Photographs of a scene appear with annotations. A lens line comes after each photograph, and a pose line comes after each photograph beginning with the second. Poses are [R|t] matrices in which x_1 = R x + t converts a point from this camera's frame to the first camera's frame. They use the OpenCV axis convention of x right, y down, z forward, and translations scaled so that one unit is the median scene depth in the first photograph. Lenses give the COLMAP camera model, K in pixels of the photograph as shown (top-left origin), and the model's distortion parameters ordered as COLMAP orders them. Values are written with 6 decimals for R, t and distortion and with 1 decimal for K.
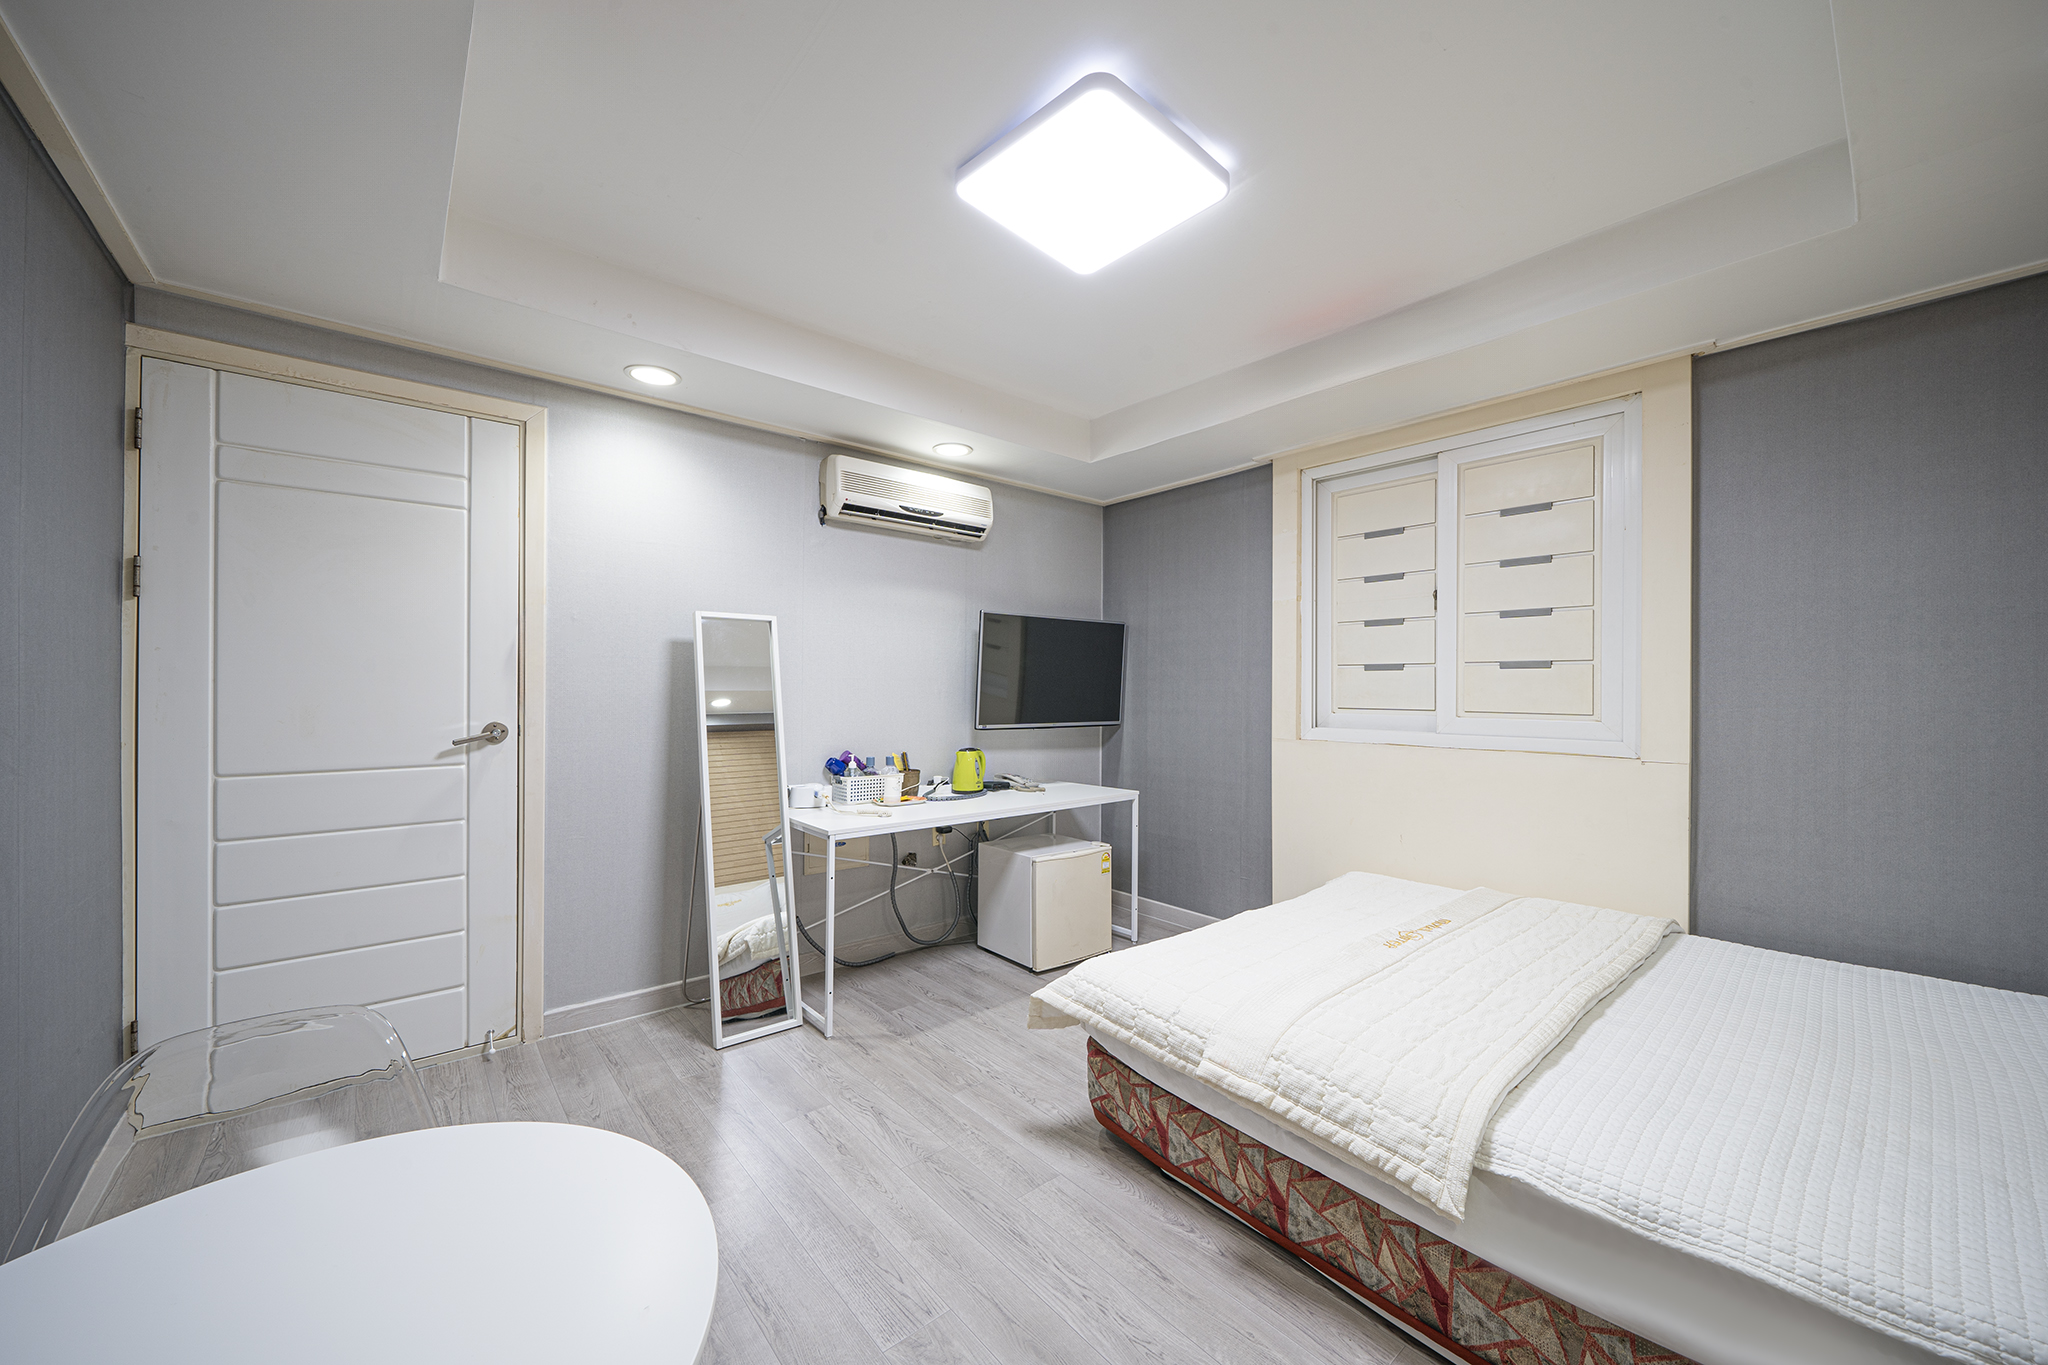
lens RADIAL K [[746.5, 0, 1015.4], [0, 746.5, 688.7], [0, 0, 1]] dist [-0.001352, -0.000094]
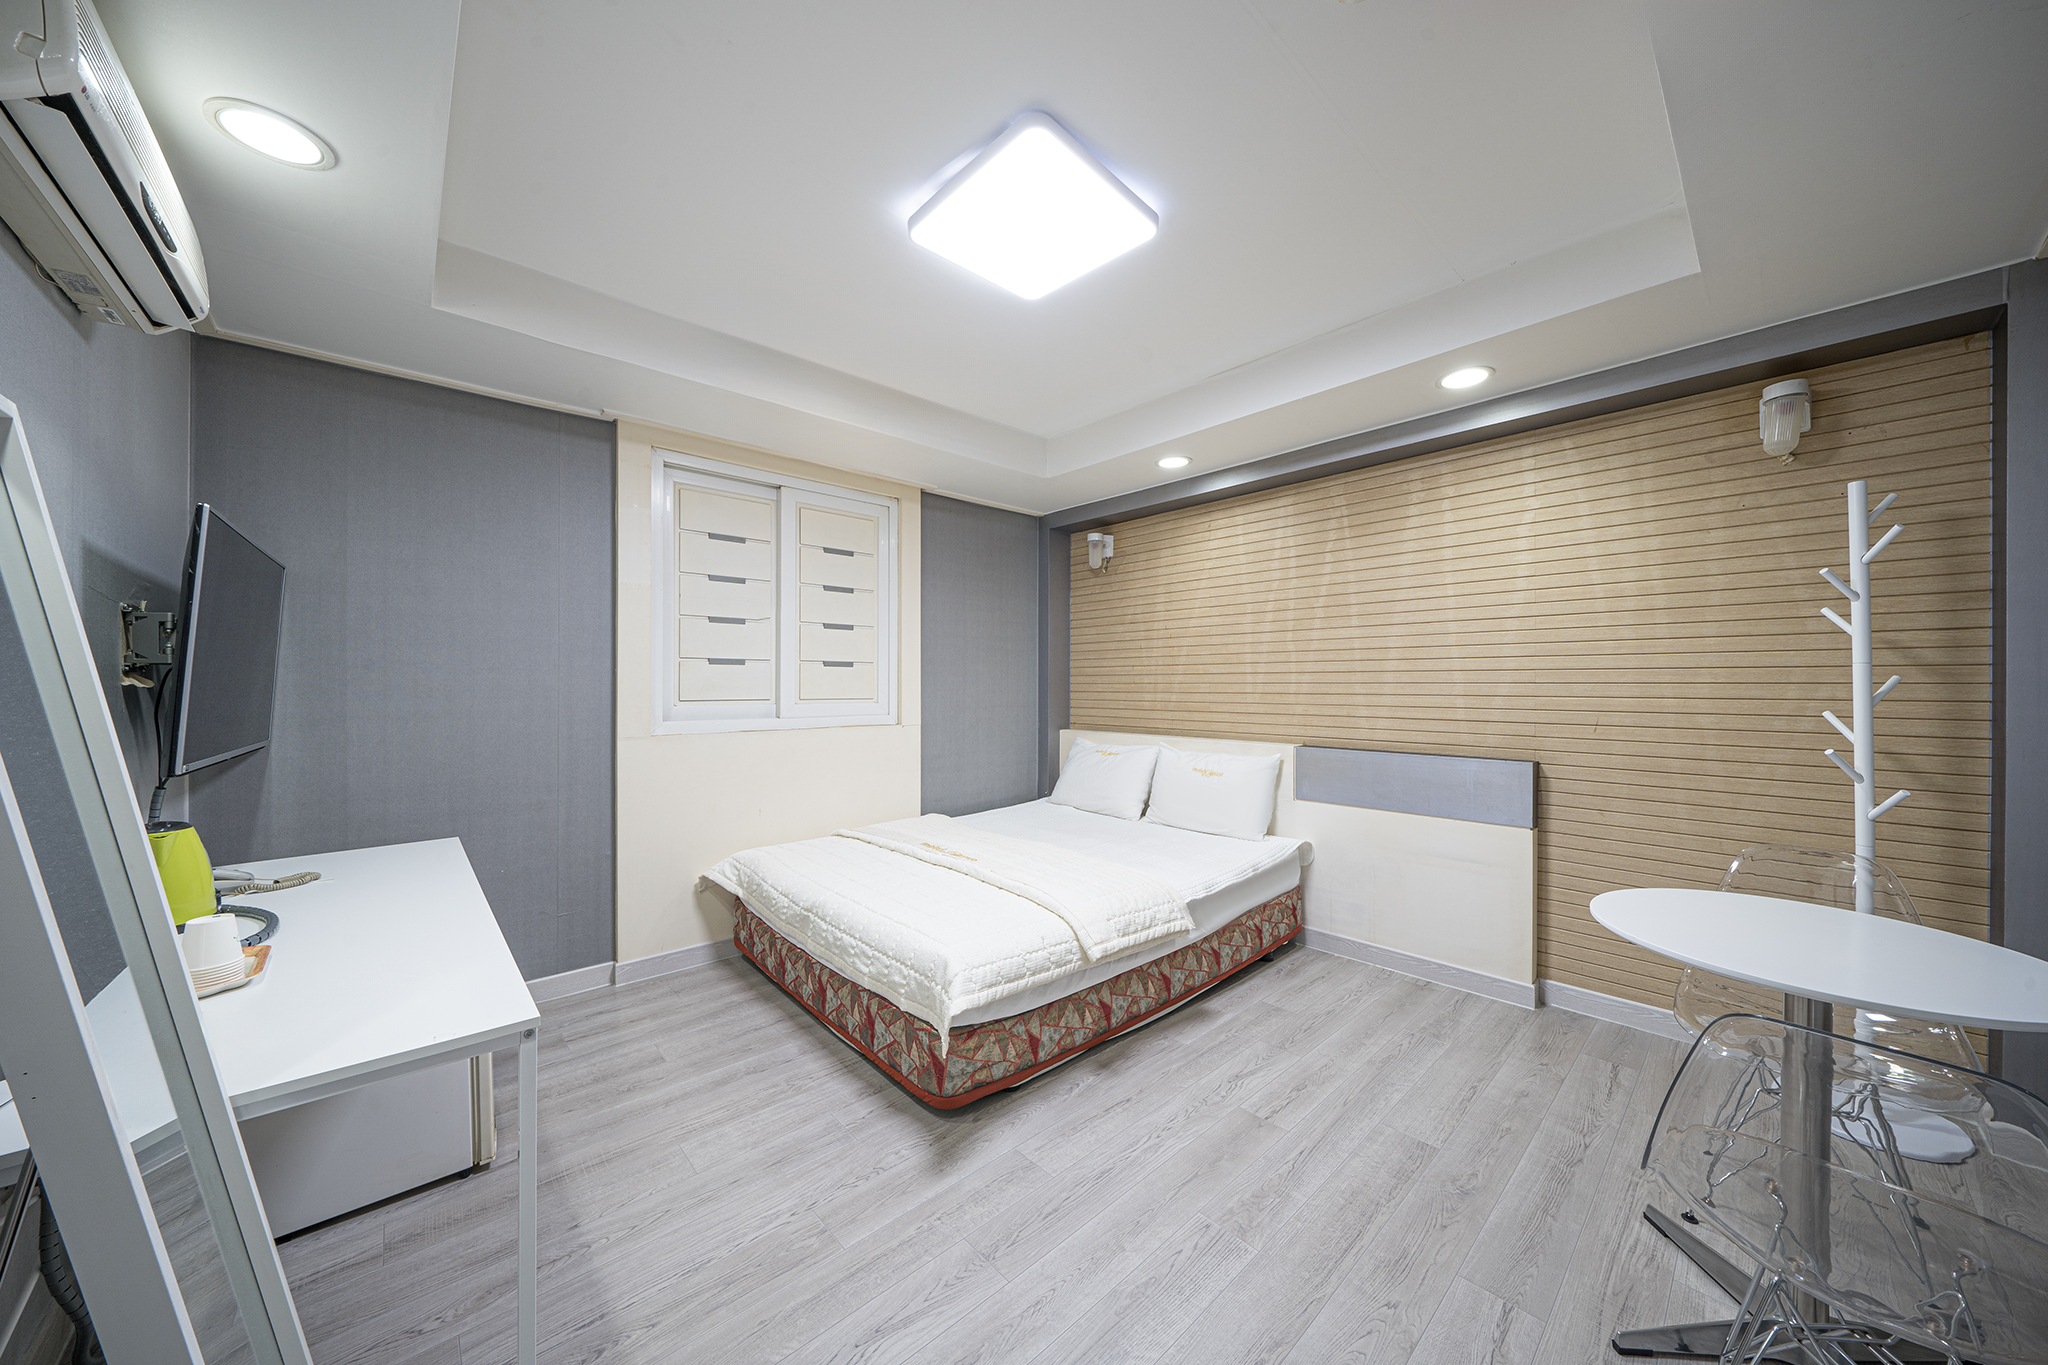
lens RADIAL K [[702.9, 0, 1017.5], [0, 702.9, 683.6], [0, 0, 1]] dist [-0.002303, -0.001249]
pose [[-0.033324, -0.002355, 0.999442, -0.983228], [0.001003, 0.999997, 0.002389, 0.002323], [-0.999444, 0.001082, -0.033321, 1.106865]]
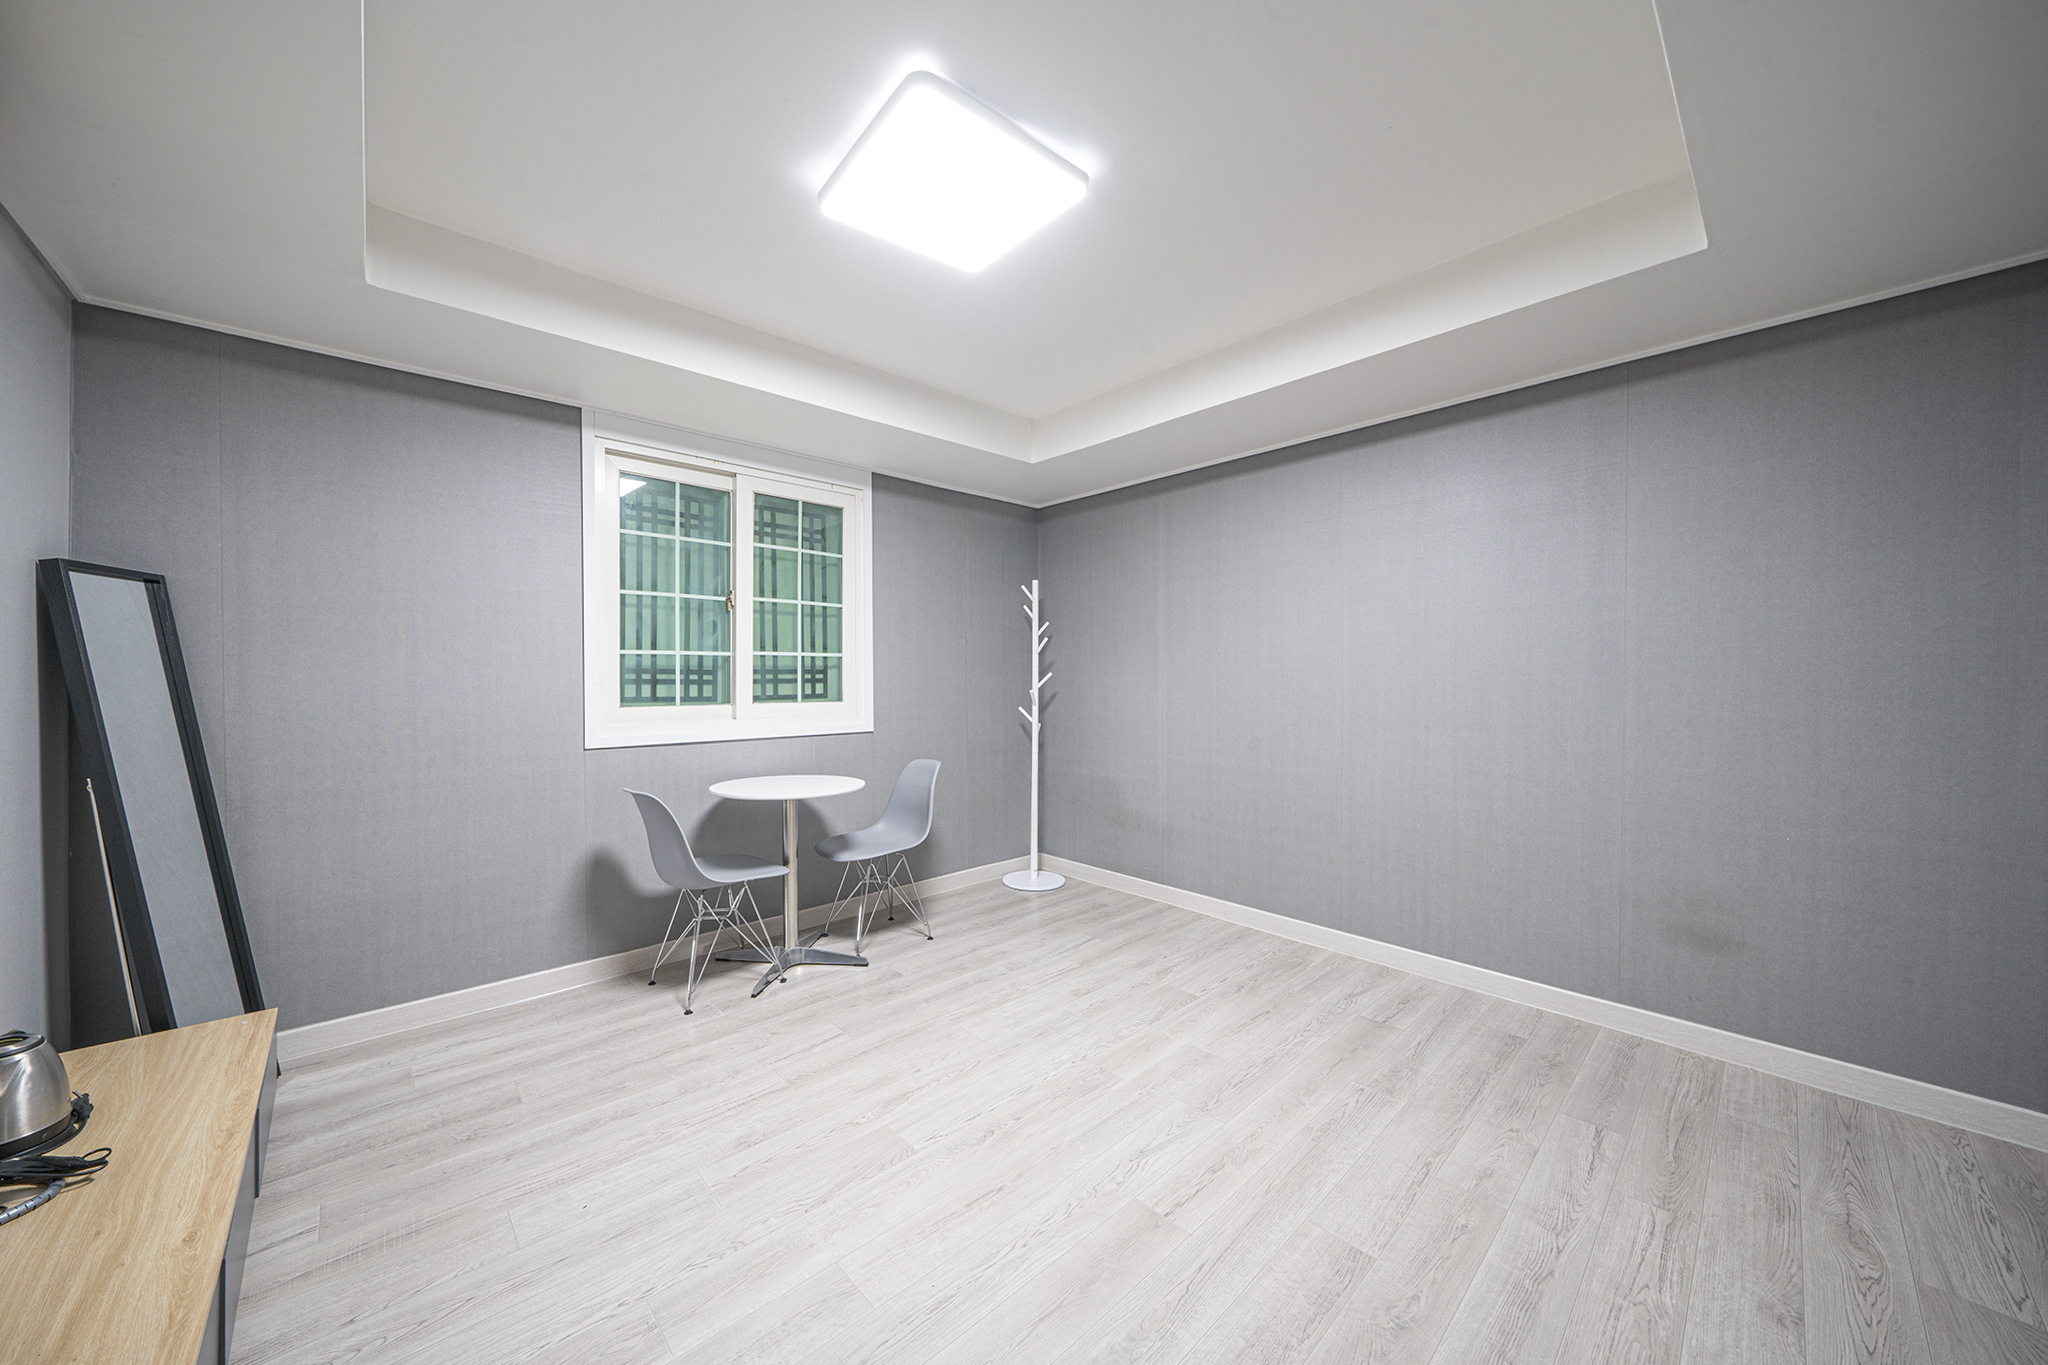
lens RADIAL K [[702.9, 0, 1005.9], [0, 702.9, 676.8], [0, 0, 1]] dist [-0.002303, -0.001249]
pose [[-0.028210, -0.004402, 0.999592, -0.780049], [-0.005695, 0.999975, 0.004243, -0.005461], [-0.999586, -0.005573, -0.028234, 0.907337]]
